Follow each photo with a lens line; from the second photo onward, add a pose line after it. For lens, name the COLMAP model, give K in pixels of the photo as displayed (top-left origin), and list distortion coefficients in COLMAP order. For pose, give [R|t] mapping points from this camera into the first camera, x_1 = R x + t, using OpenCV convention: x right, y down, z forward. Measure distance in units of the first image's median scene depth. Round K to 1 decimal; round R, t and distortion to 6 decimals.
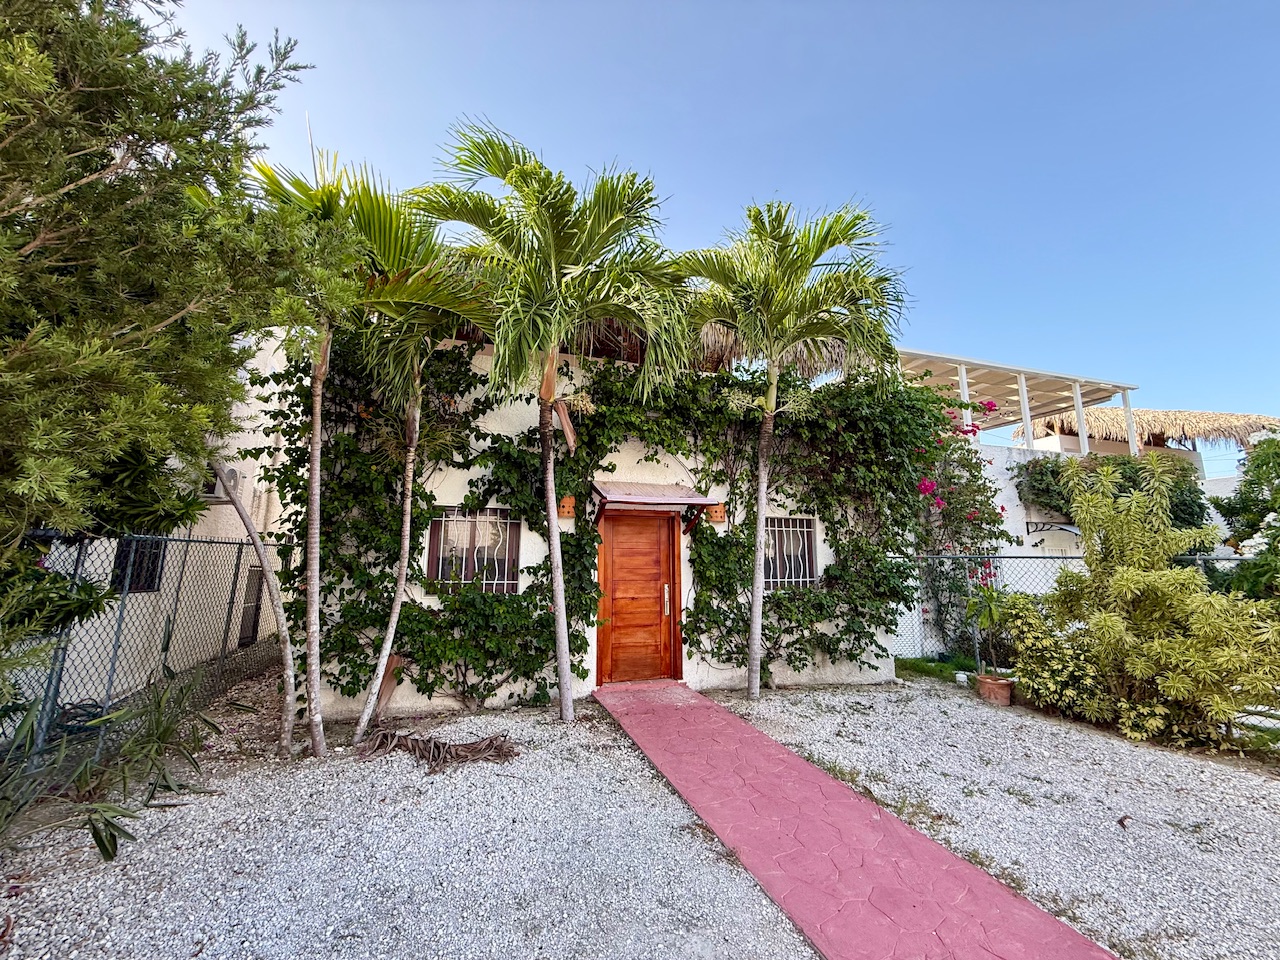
lens RADIAL K [[511.7, 0, 636.4], [0, 511.7, 477.6], [0, 0, 1]] dist [0.000381, -0.000442]
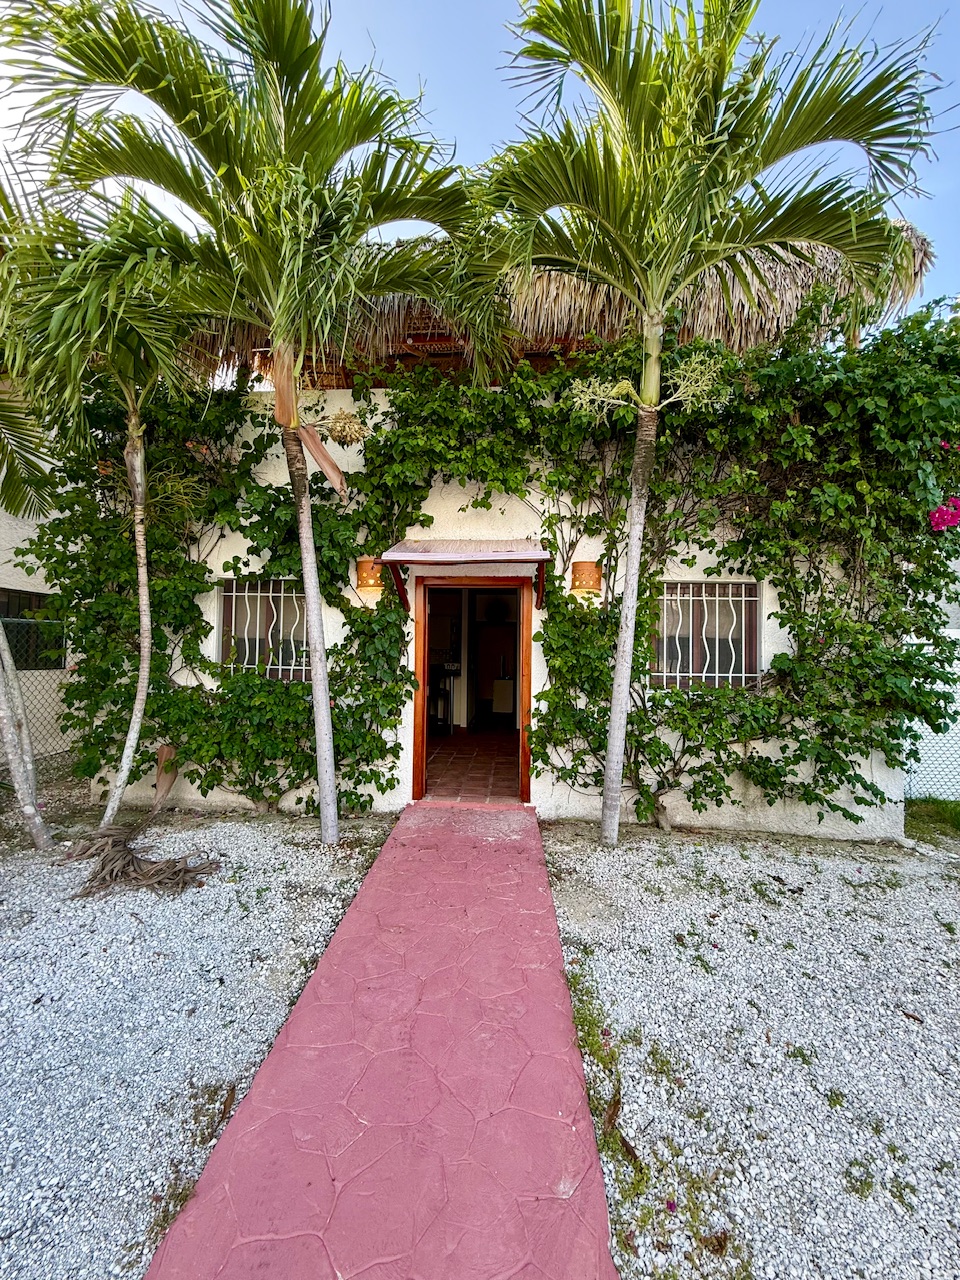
lens RADIAL K [[511.7, 0, 480.0], [0, 511.7, 633.9], [0, 0, 1]] dist [0.000381, -0.000442]
pose [[0.932086, -0.001656, -0.362233, 0.282048], [0.048082, 0.991707, 0.119189, 0.057528], [0.359032, -0.128511, 0.924436, 0.307867]]
